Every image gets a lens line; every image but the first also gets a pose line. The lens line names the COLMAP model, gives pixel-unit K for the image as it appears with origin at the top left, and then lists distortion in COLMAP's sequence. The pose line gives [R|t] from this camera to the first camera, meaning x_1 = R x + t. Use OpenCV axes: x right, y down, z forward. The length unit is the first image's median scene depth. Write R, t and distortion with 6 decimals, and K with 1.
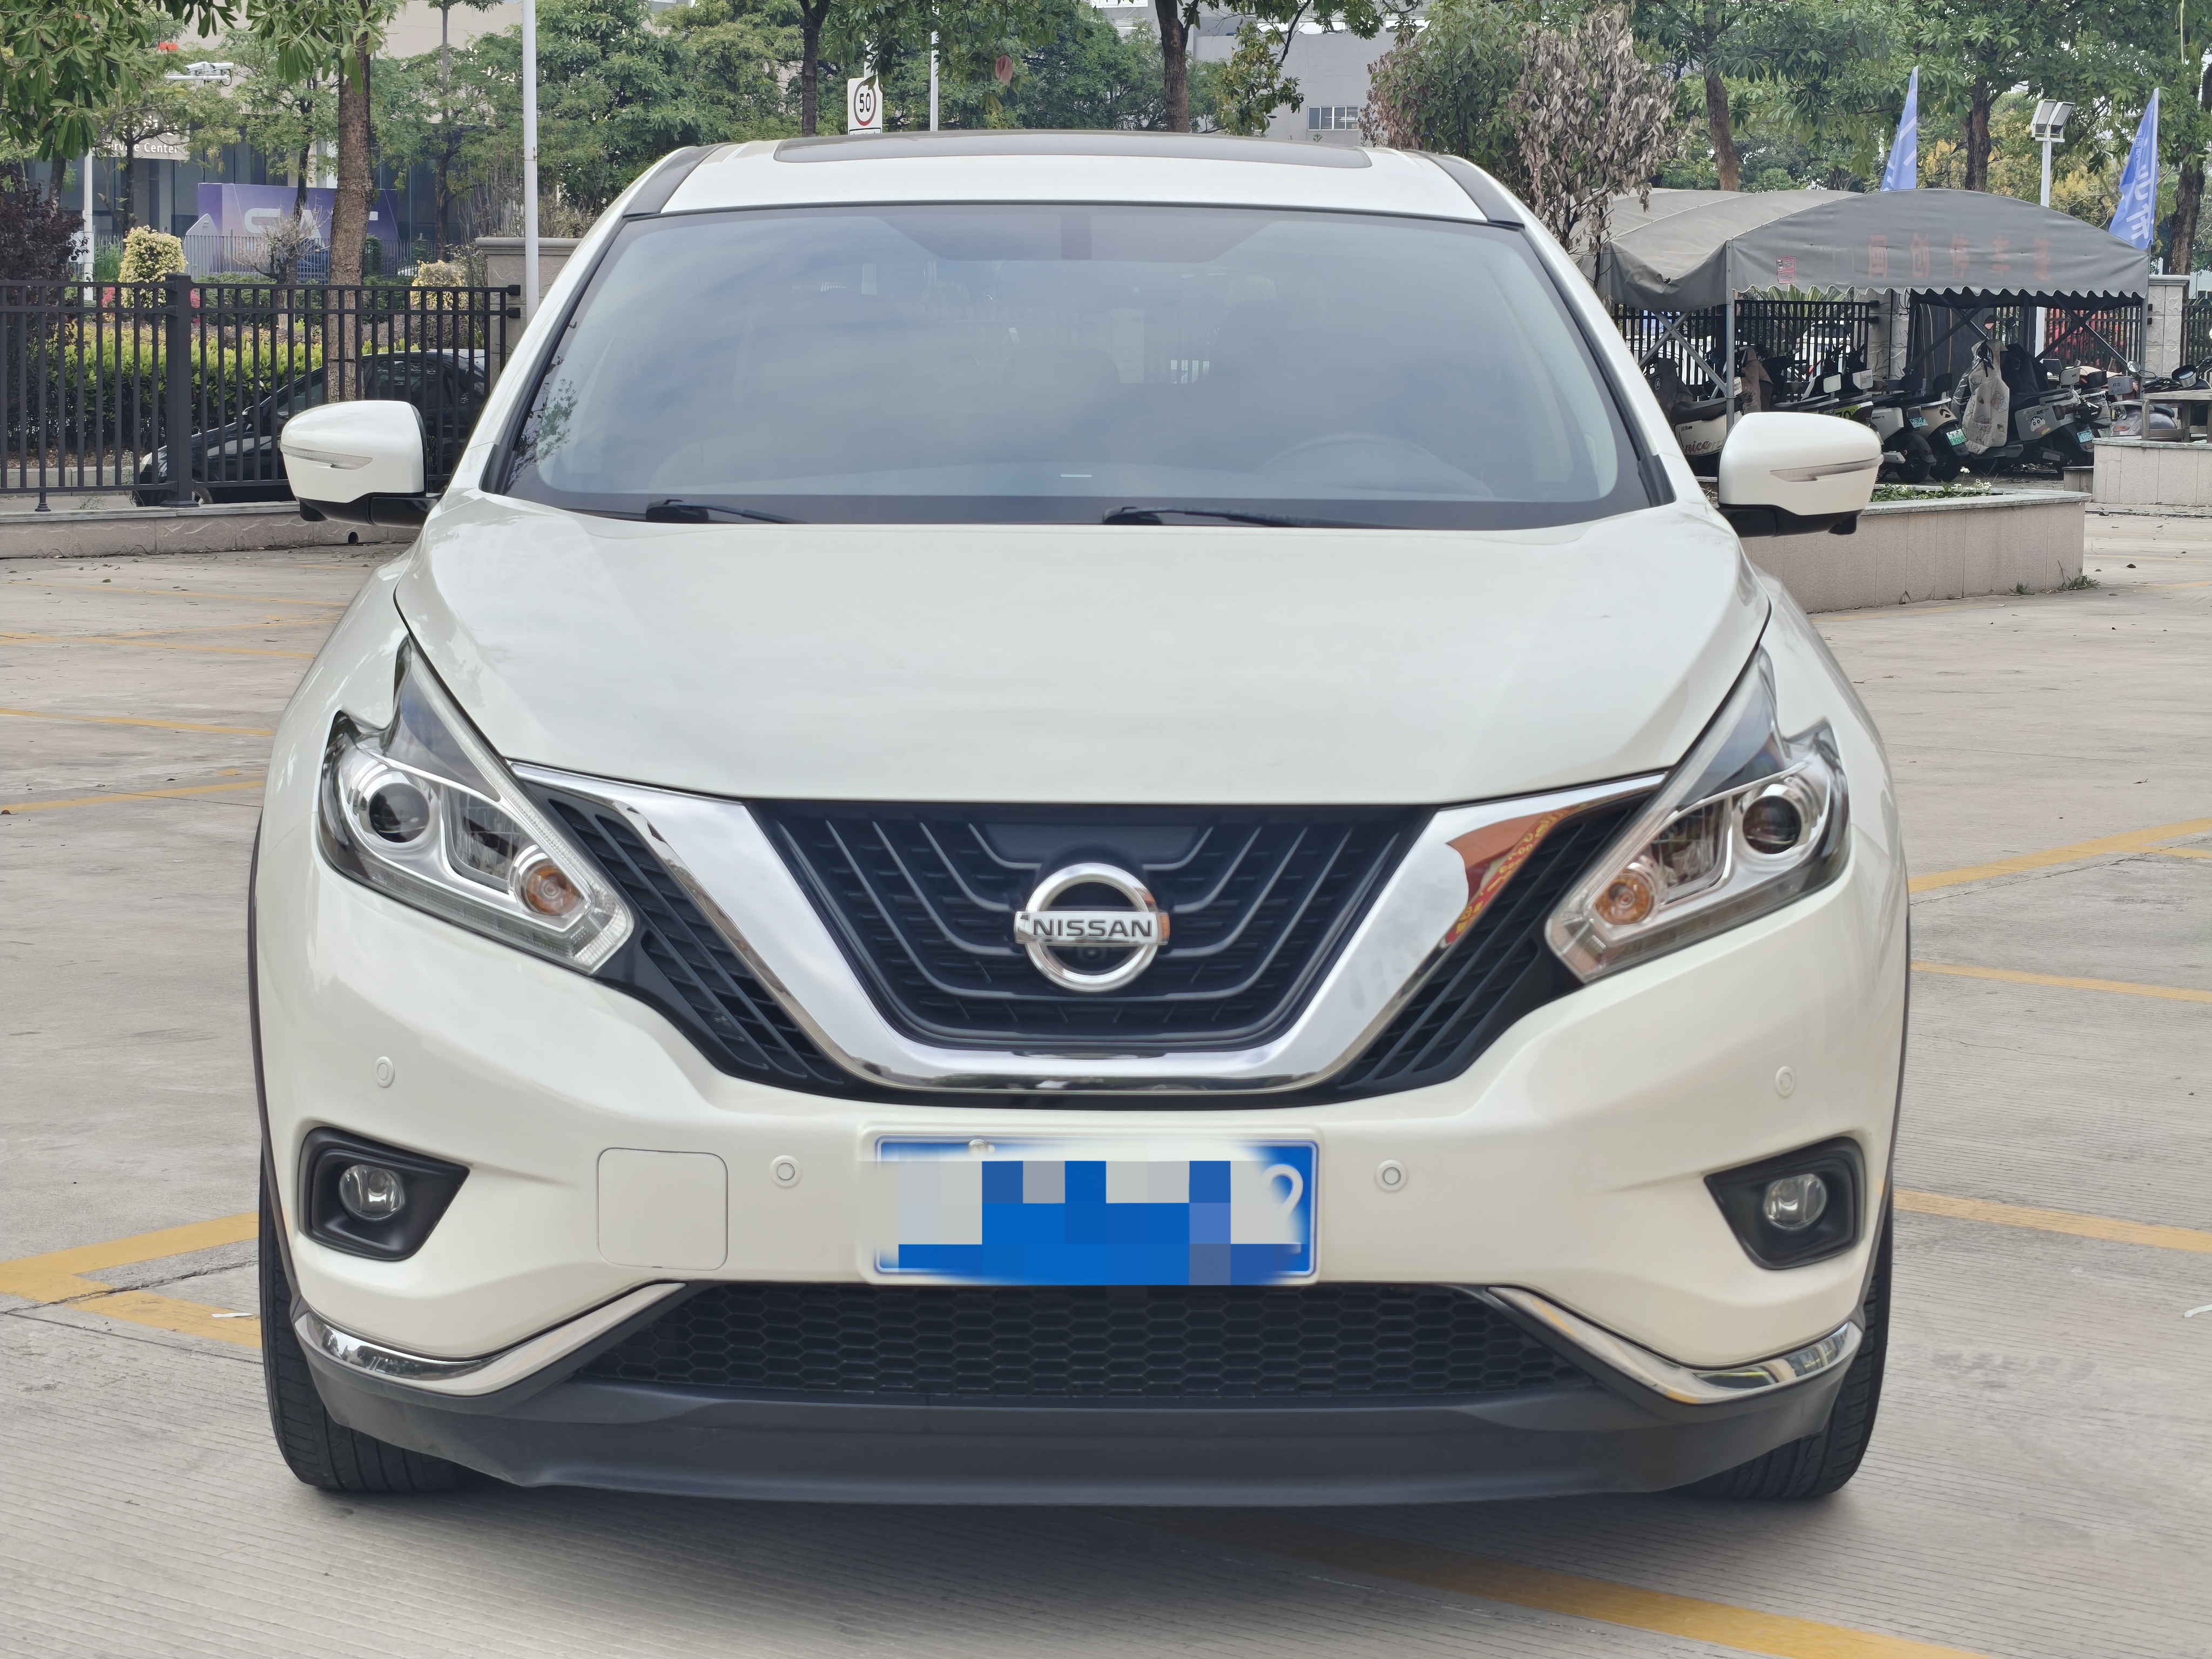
lens RADIAL K [[4759.9, 0, 1099.9], [0, 4759.9, 824.4], [0, 0, 1]] dist [0.055856, 0.000000]
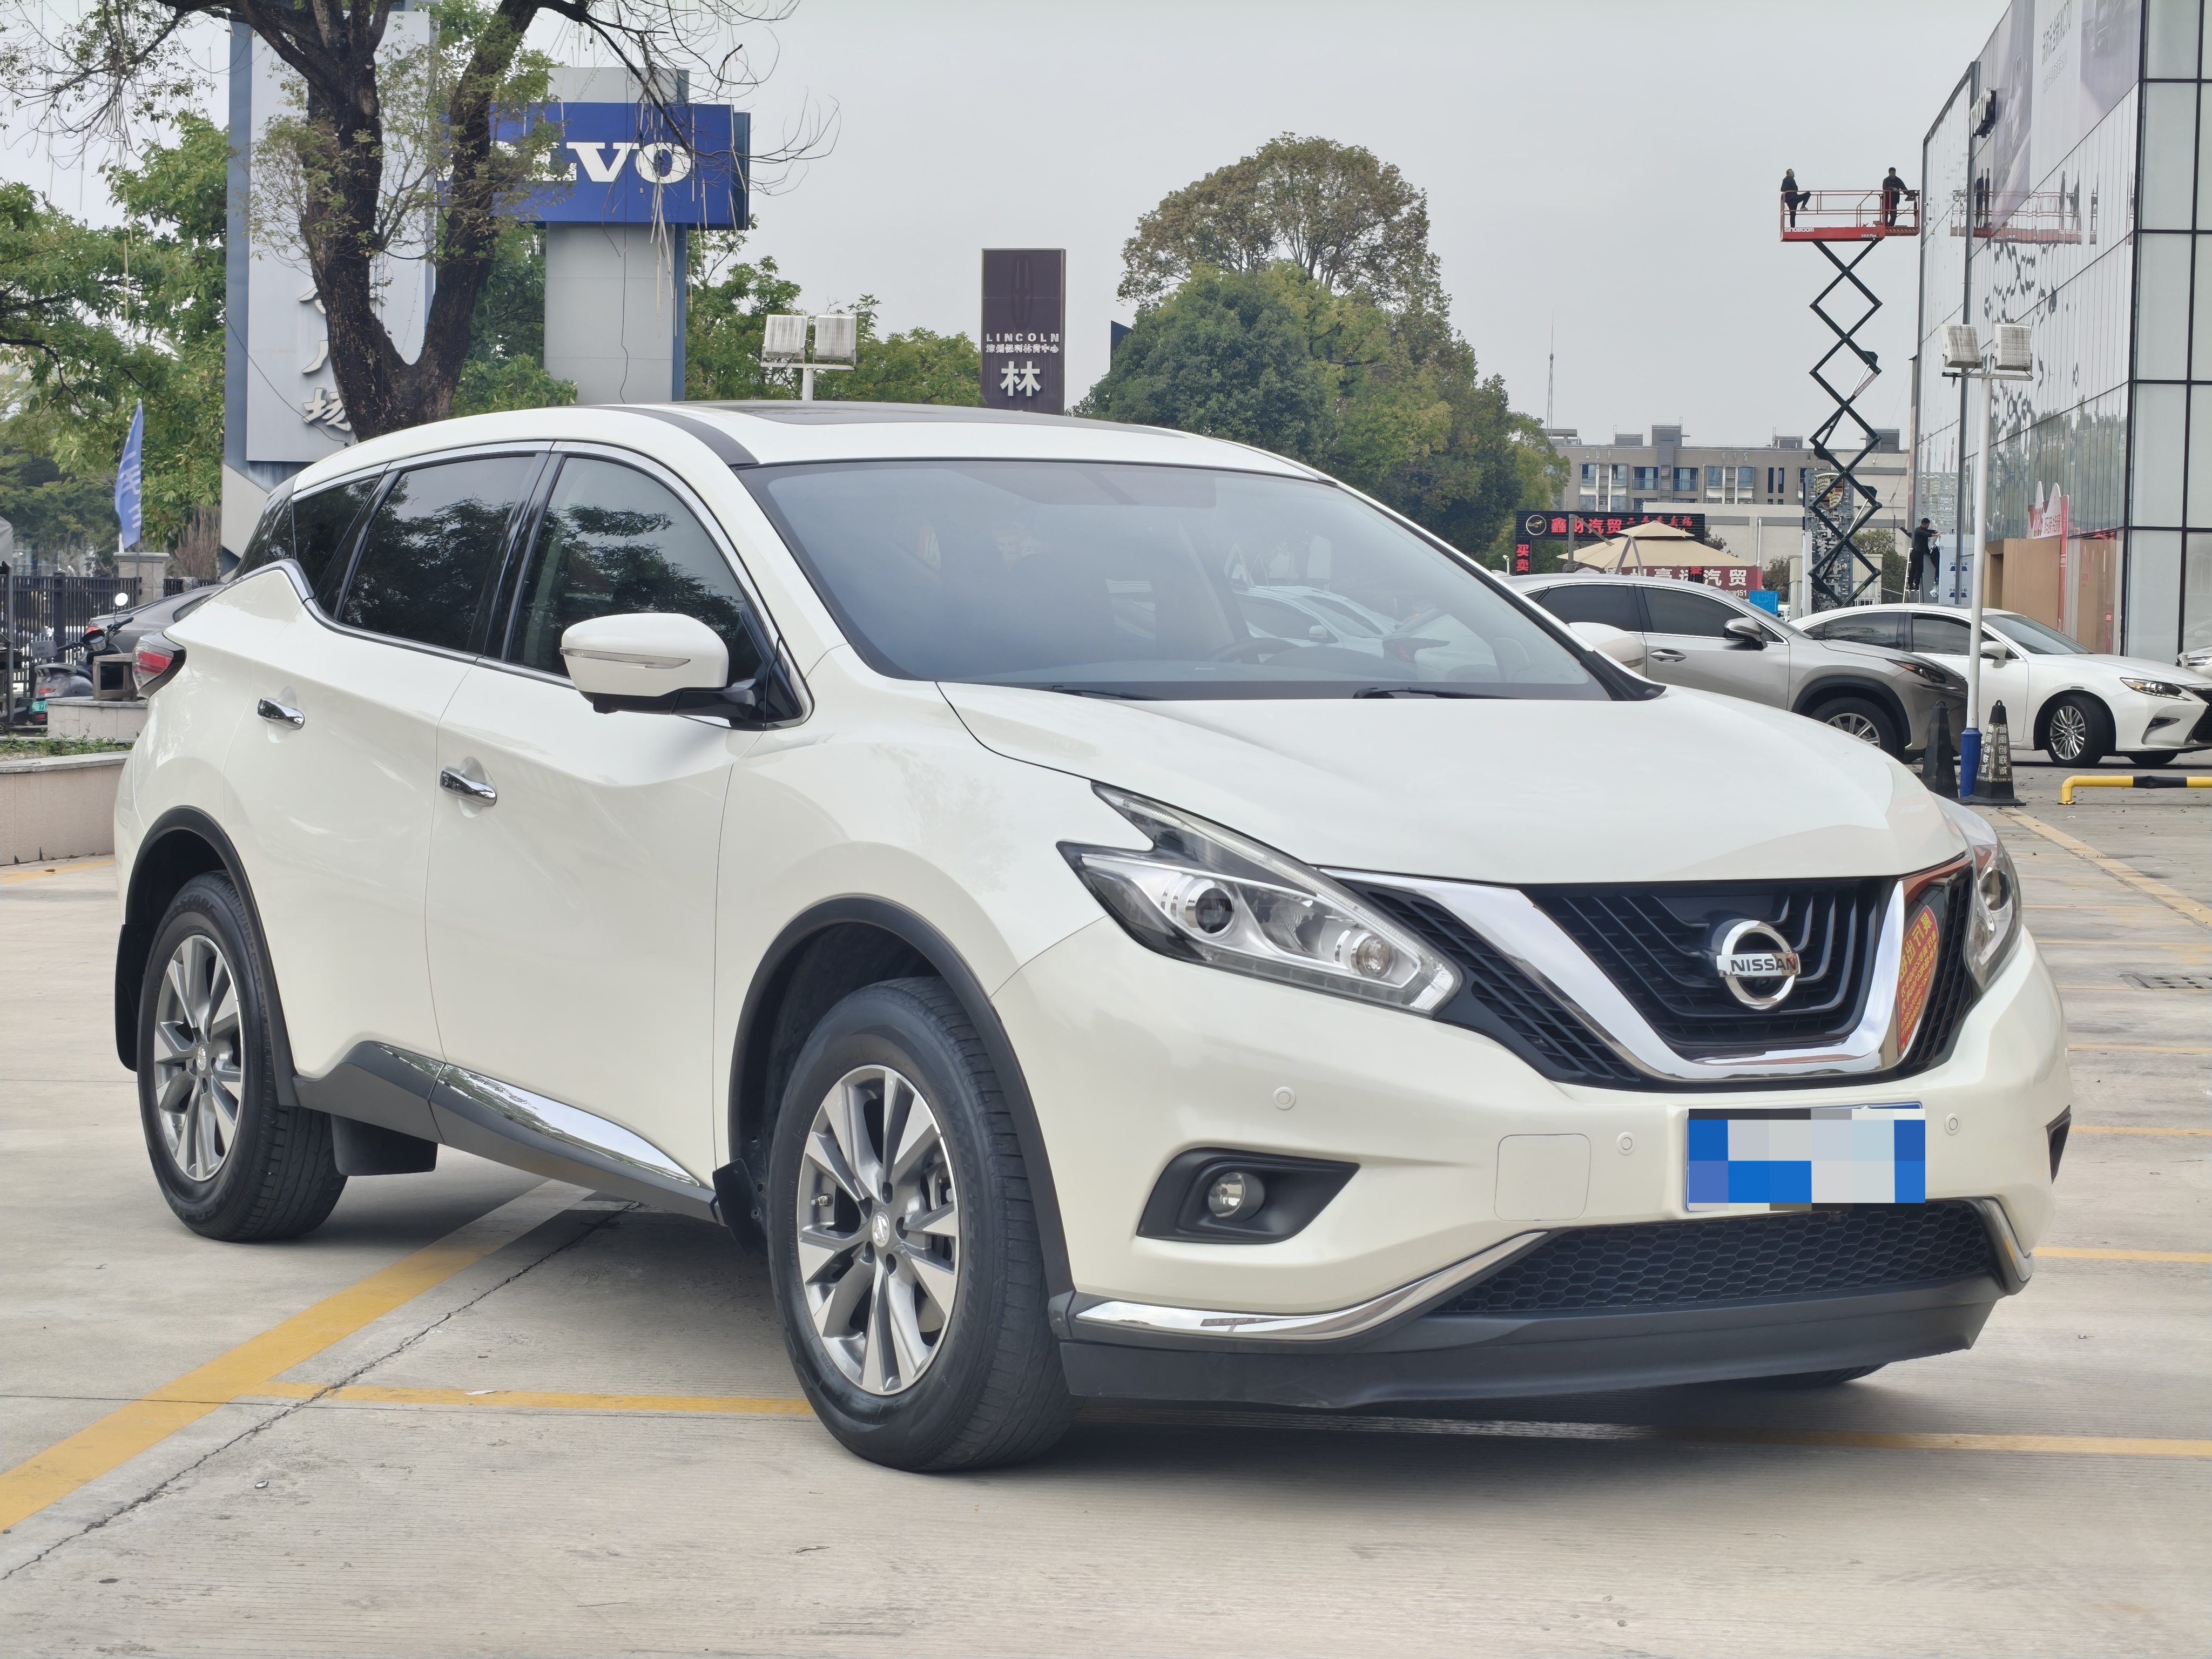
lens RADIAL K [[4759.9, 0, 1096.1], [0, 4759.9, 819.9], [0, 0, 1]] dist [0.055856, 0.000000]
pose [[0.862890, -0.021407, 0.504939, -0.885727], [0.051067, 0.997682, -0.044971, 0.032186], [-0.502806, 0.064591, 0.861983, -0.133757]]
